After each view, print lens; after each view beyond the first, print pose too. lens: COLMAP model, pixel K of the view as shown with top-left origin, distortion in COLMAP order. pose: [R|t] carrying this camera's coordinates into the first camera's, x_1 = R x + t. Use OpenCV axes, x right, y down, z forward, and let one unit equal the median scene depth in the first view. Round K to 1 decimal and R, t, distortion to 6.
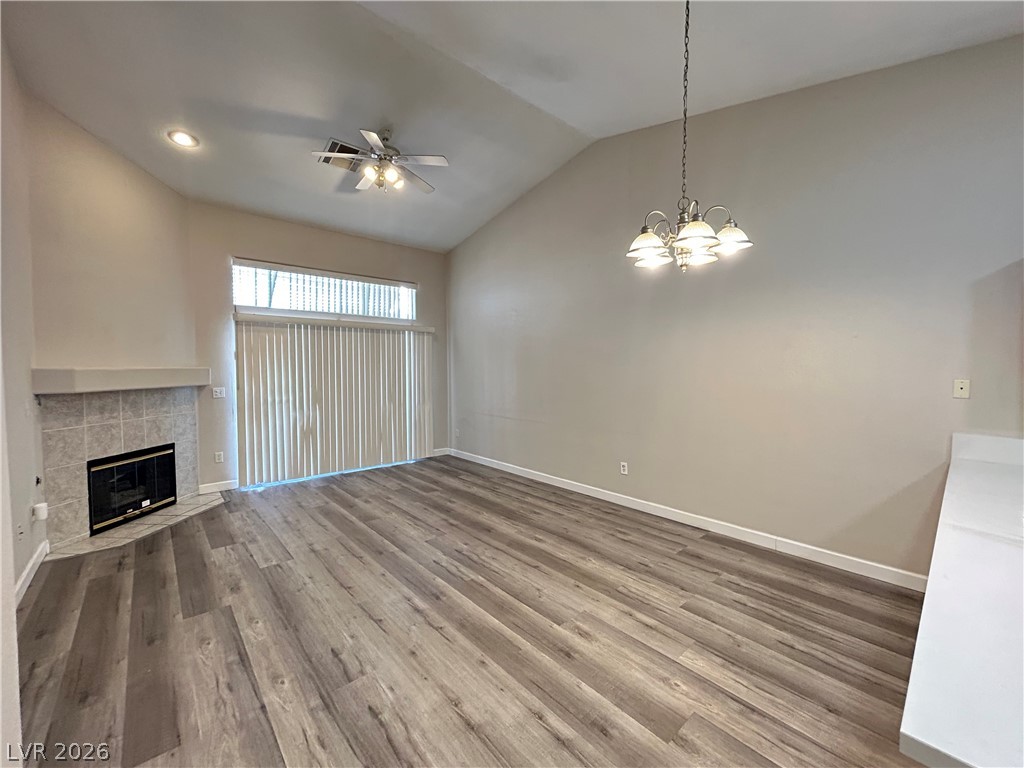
lens RADIAL K [[412.4, 0, 513.4], [0, 412.4, 386.8], [0, 0, 1]] dist [-0.003056, 0.001856]
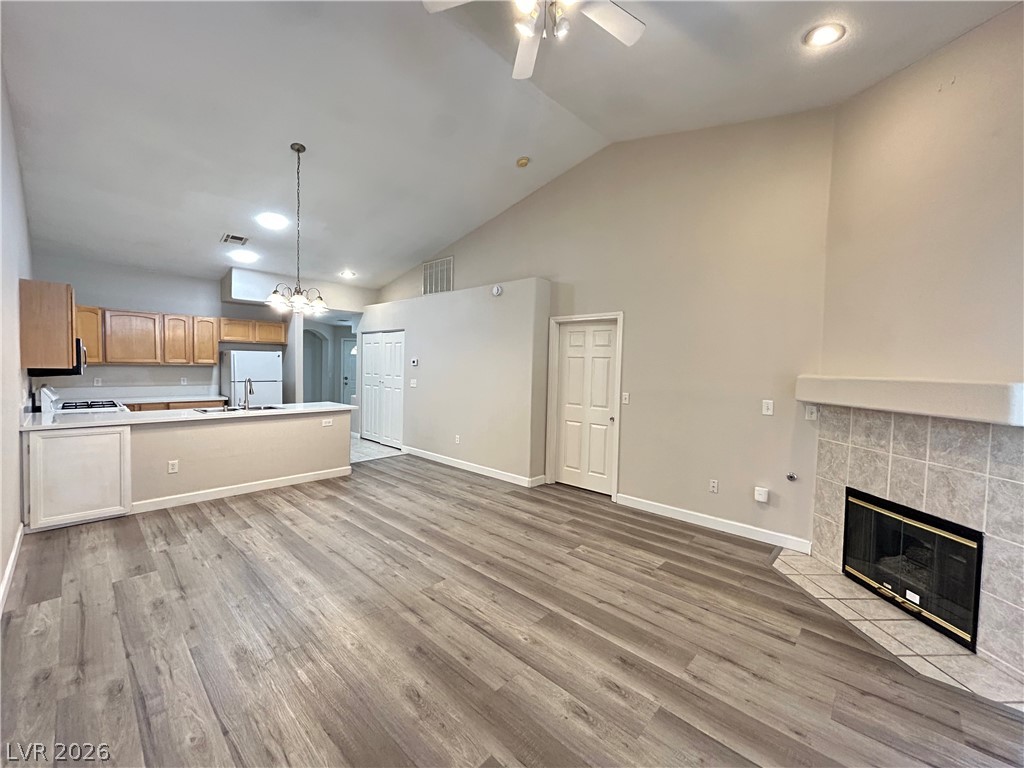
lens RADIAL K [[412.4, 0, 512.6], [0, 412.4, 385.3], [0, 0, 1]] dist [-0.003056, 0.001856]
pose [[-0.995415, -0.018493, -0.093848, -0.243830], [-0.027462, 0.995080, 0.095194, -0.084765], [0.091626, 0.097334, -0.991025, 1.657951]]
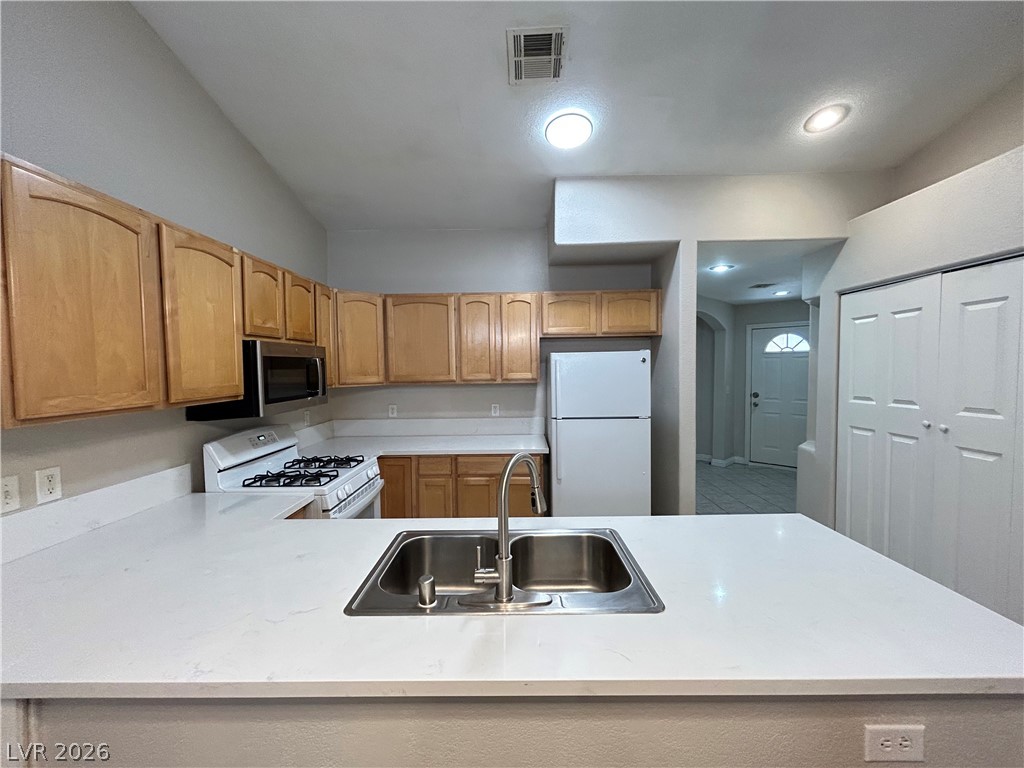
lens RADIAL K [[412.4, 0, 512.2], [0, 412.4, 384.0], [0, 0, 1]] dist [-0.003056, 0.001856]
pose [[-0.735745, -0.021252, 0.676925, 0.250320], [0.043249, 0.995993, 0.078276, -0.041263], [-0.675877, 0.086867, -0.731878, 0.534165]]
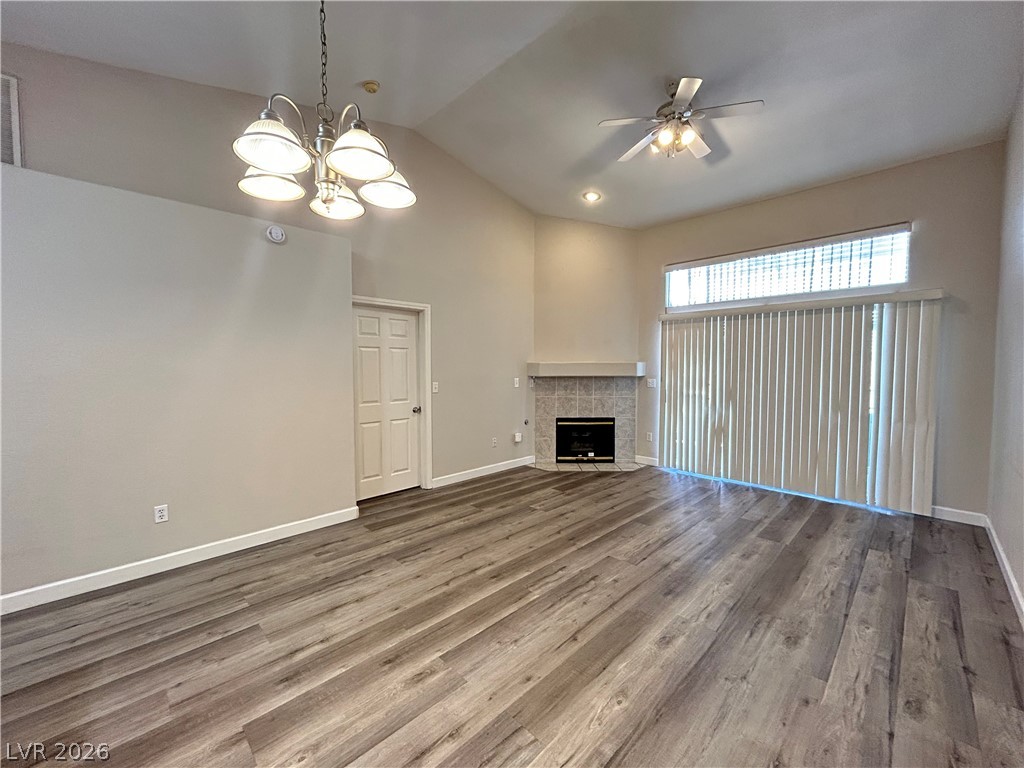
lens RADIAL K [[412.4, 0, 510.6], [0, 412.4, 387.2], [0, 0, 1]] dist [-0.003056, 0.001856]
pose [[0.054680, 0.054495, -0.997016, 0.590380], [-0.047556, 0.997519, 0.051914, -0.020978], [0.997371, 0.044575, 0.057135, 0.670503]]
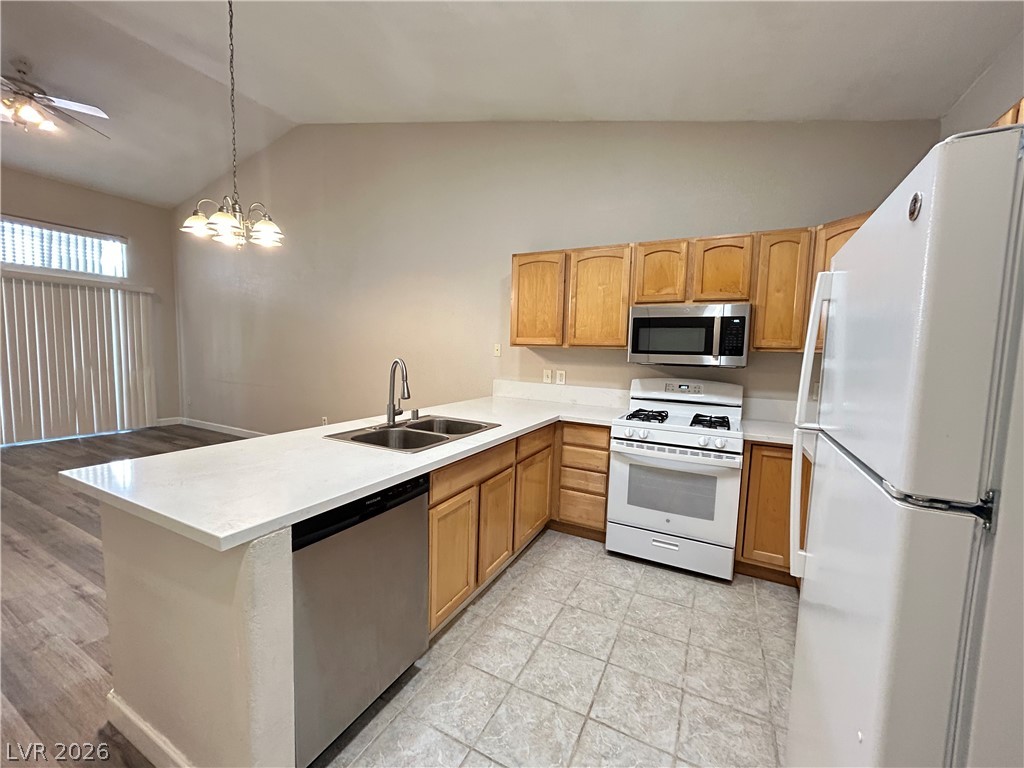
lens RADIAL K [[412.4, 0, 513.1], [0, 412.4, 385.1], [0, 0, 1]] dist [-0.003056, 0.001856]
pose [[0.932457, -0.002478, 0.361274, 0.399444], [-0.012737, 0.999129, 0.039727, 0.049252], [-0.361057, -0.041645, 0.931613, -0.301658]]
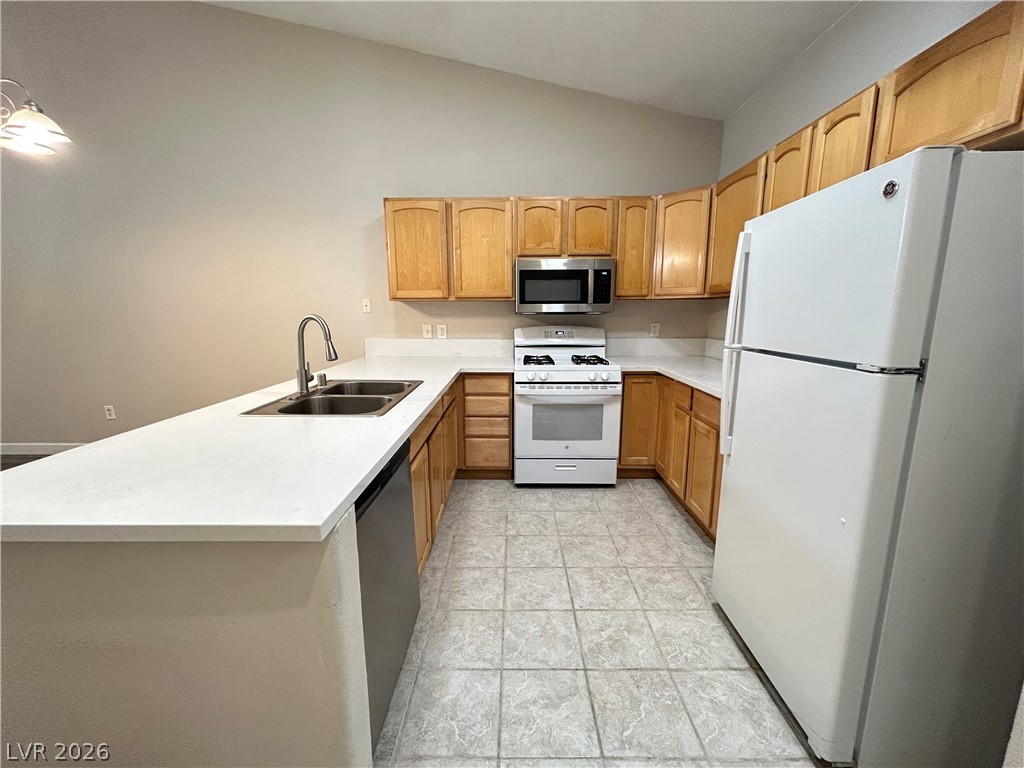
lens RADIAL K [[412.4, 0, 512.6], [0, 412.4, 385.1], [0, 0, 1]] dist [-0.003056, 0.001856]
pose [[0.669609, -0.133279, 0.730658, 0.246139], [0.038020, 0.988629, 0.145492, 0.058028], [-0.741740, -0.069644, 0.667062, -0.213216]]
